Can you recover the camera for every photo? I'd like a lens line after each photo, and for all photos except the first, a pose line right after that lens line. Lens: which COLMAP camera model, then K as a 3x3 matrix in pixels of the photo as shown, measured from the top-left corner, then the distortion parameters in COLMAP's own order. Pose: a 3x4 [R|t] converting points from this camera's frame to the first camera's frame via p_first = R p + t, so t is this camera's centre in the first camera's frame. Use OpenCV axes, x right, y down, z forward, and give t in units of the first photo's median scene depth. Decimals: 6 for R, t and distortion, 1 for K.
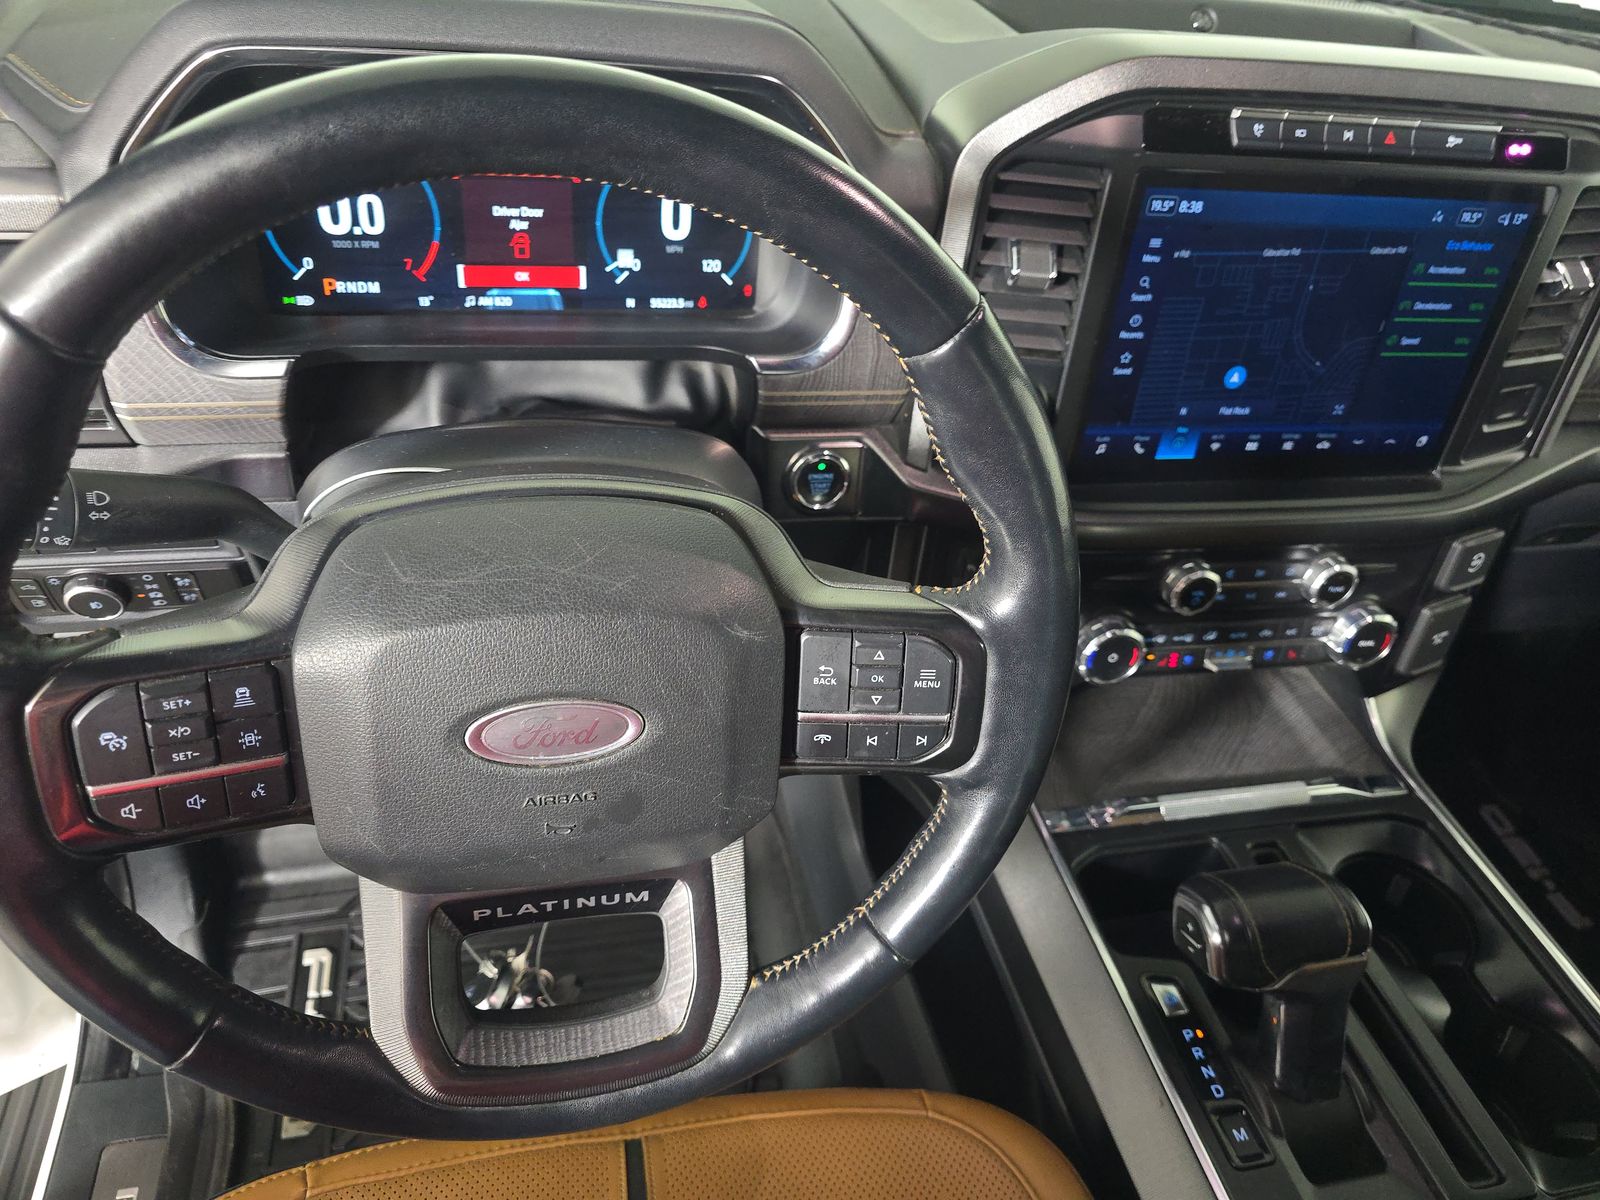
lens RADIAL K [[1107.4, 0, 788.1], [0, 1107.4, 605.1], [0, 0, 1]] dist [0.039919, -0.043354]
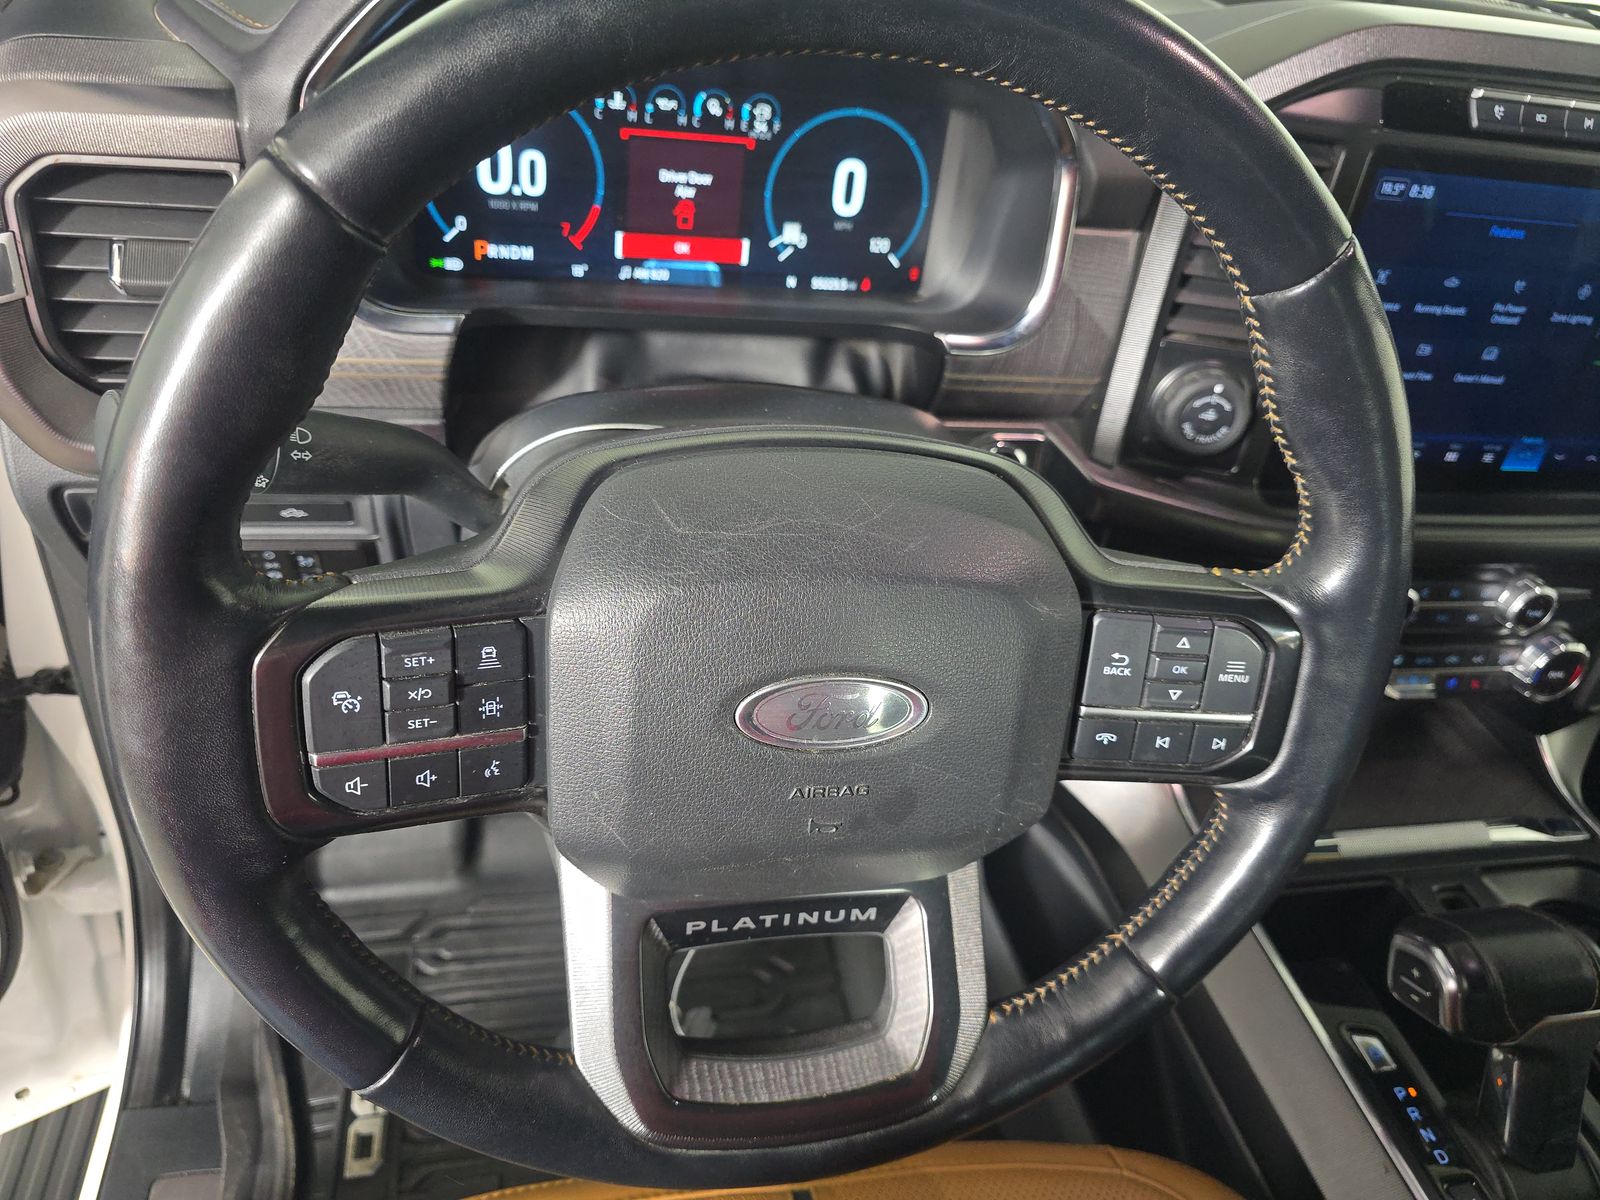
lens RADIAL K [[1116.1, 0, 789.9], [0, 1116.1, 605.0], [0, 0, 1]] dist [0.018452, -0.023026]
pose [[0.999445, 0.033063, 0.003969, -0.159404], [-0.032891, 0.998755, -0.037494, 0.040592], [-0.005204, 0.037342, 0.999289, 0.080999]]
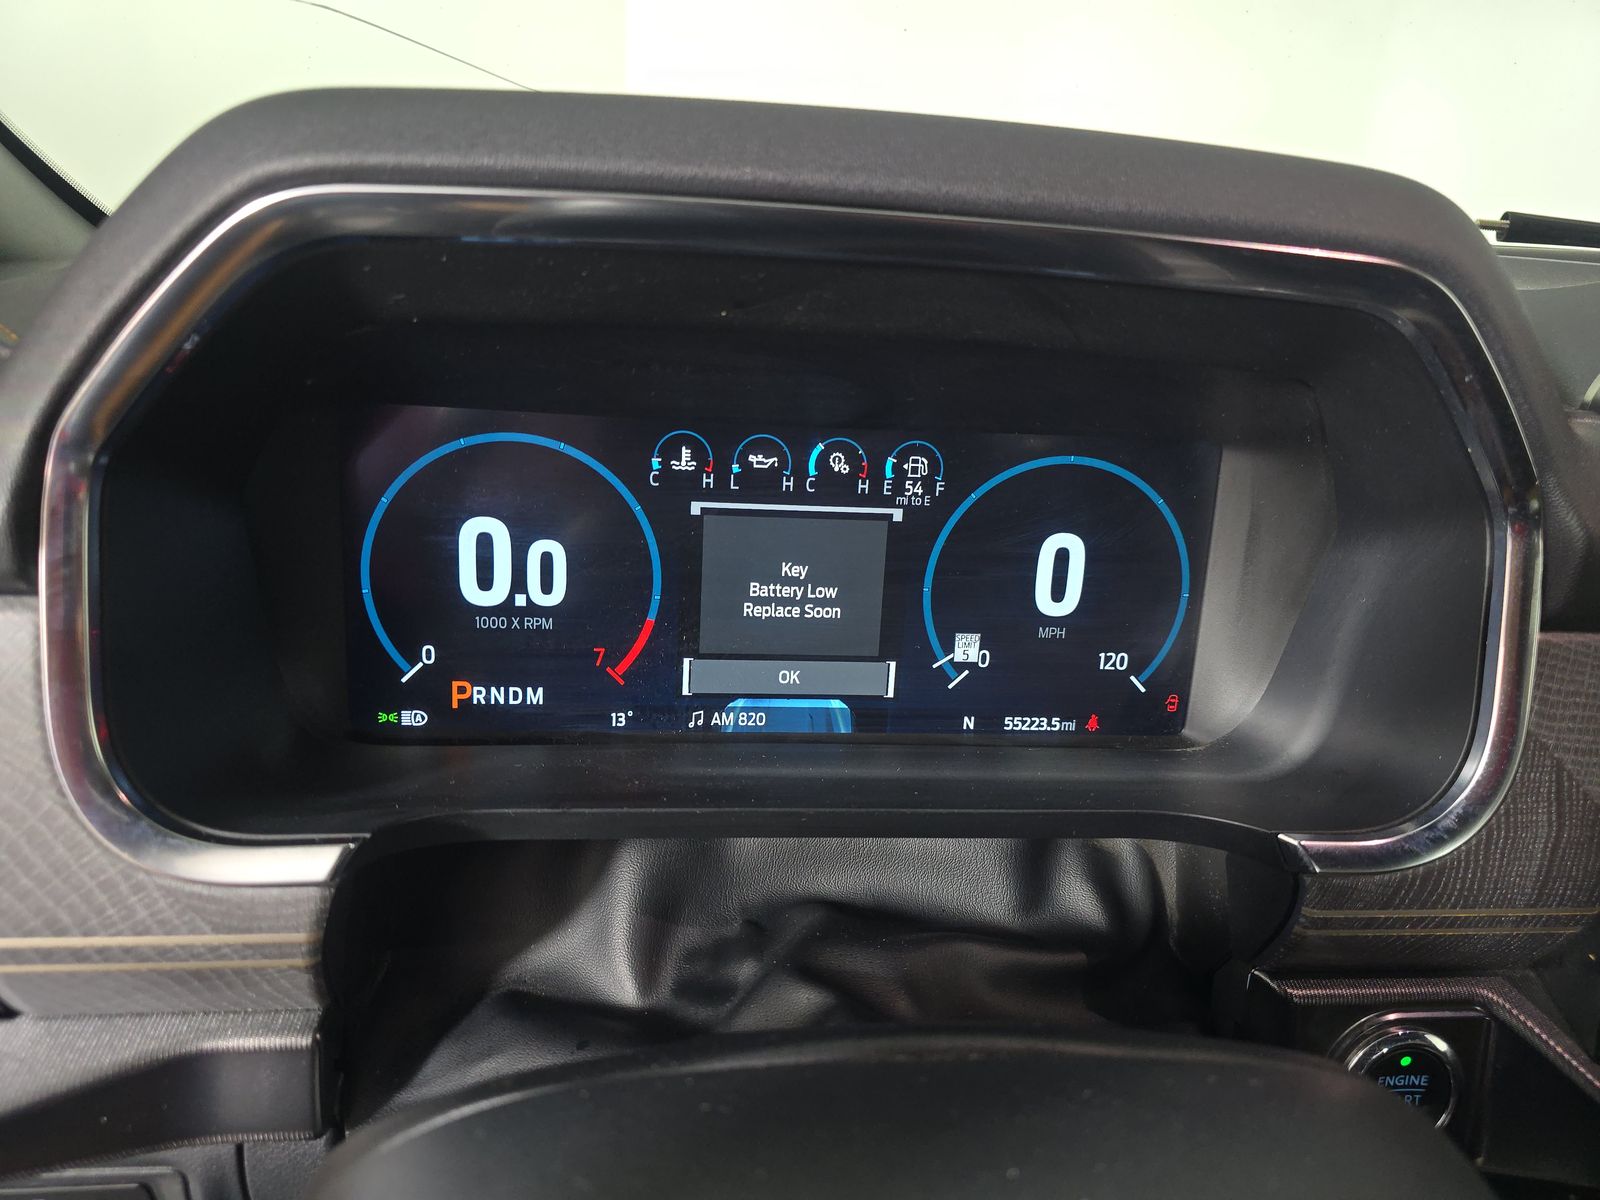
lens RADIAL K [[1107.4, 0, 788.1], [0, 1107.4, 605.1], [0, 0, 1]] dist [0.039919, -0.043354]
pose [[0.994651, -0.003712, -0.103227, -0.202277], [-0.033524, 0.933657, -0.356595, -0.143073], [0.097702, 0.358148, 0.928539, 0.515461]]
